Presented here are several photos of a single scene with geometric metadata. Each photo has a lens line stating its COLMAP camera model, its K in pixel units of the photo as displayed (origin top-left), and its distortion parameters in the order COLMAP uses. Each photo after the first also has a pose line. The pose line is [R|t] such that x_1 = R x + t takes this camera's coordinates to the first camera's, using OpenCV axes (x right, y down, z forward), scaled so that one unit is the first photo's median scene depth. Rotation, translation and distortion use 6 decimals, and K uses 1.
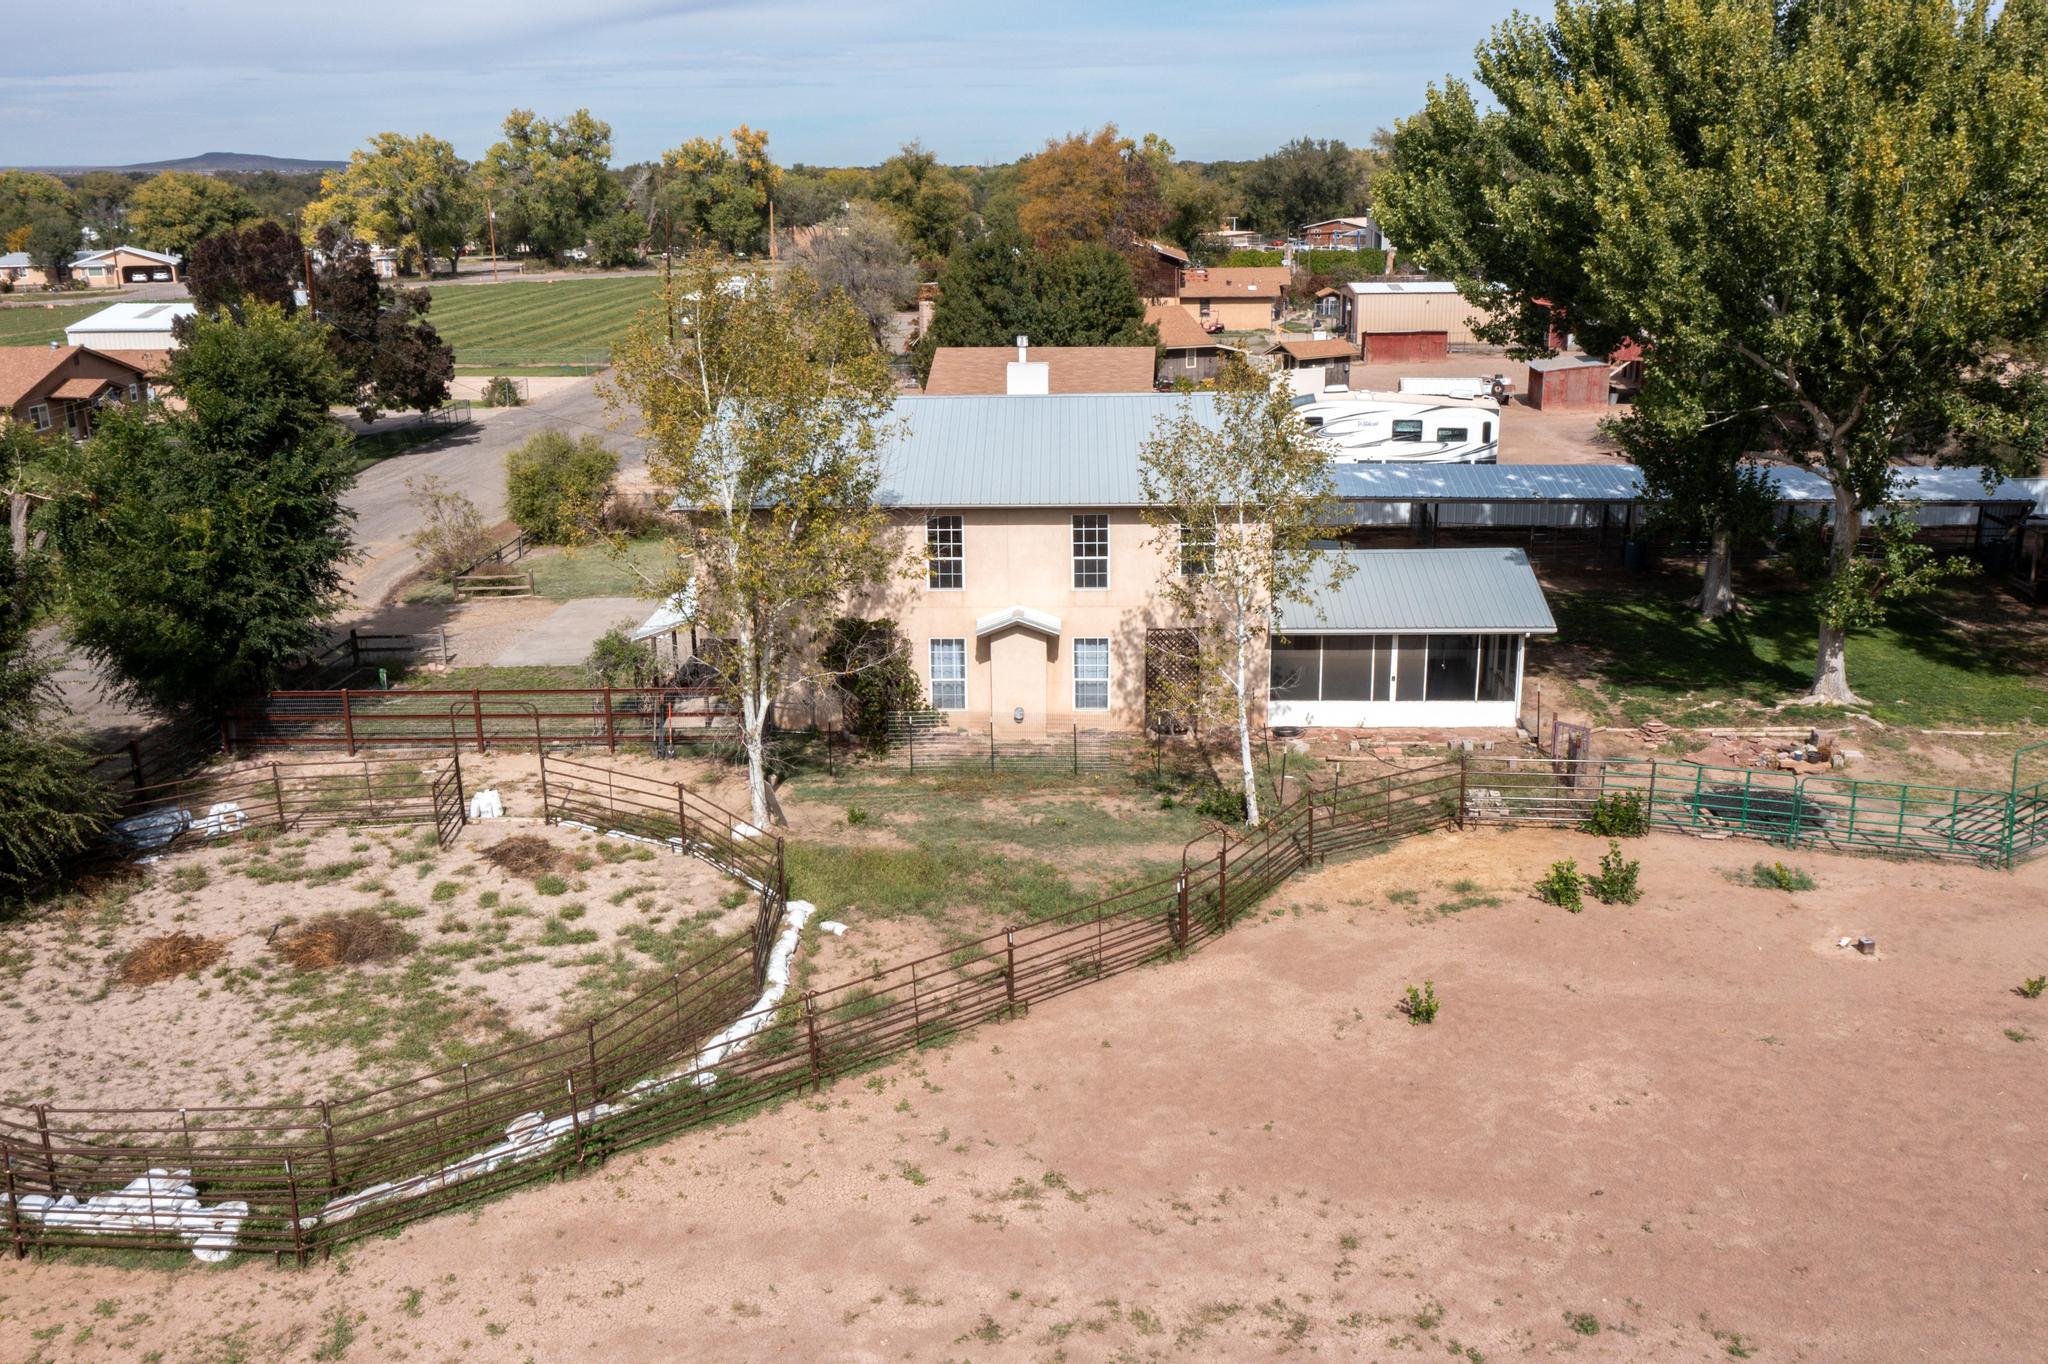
lens RADIAL K [[1727.8, 0, 1024.0], [0, 1727.8, 682.0], [0, 0, 1]] dist [-0.005464, 0.006746]
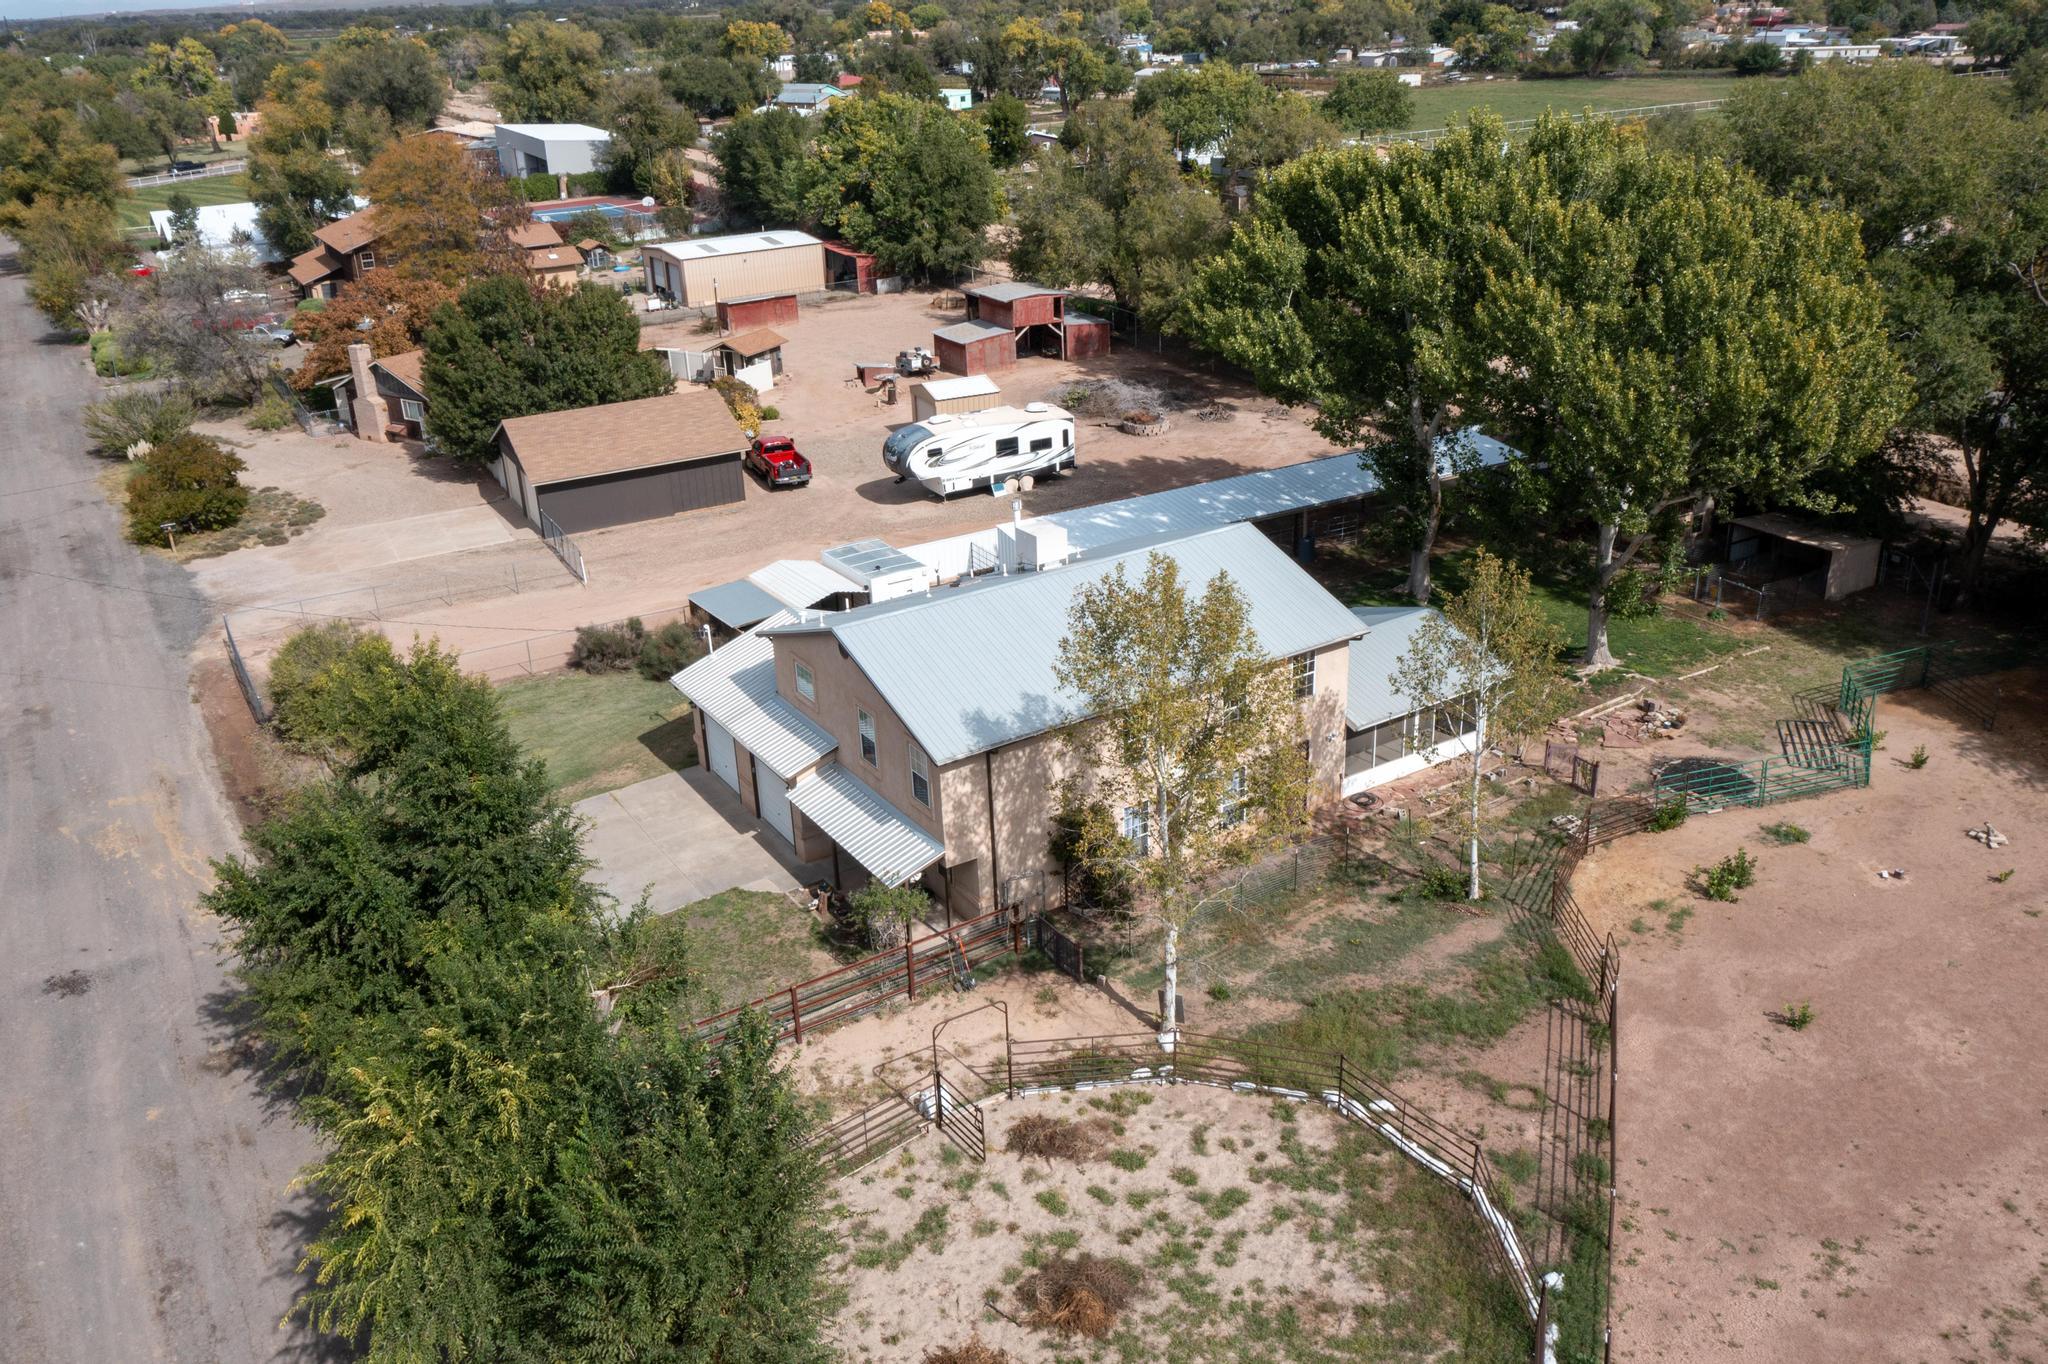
lens RADIAL K [[1621.5, 0, 1024.0], [0, 1621.5, 682.0], [0, 0, 1]] dist [0.000124, -0.005088]
pose [[0.824572, -0.240608, 0.512044, -0.752622], [0.185662, 0.970018, 0.156827, -0.338086], [-0.534426, -0.034248, 0.844521, 0.163865]]
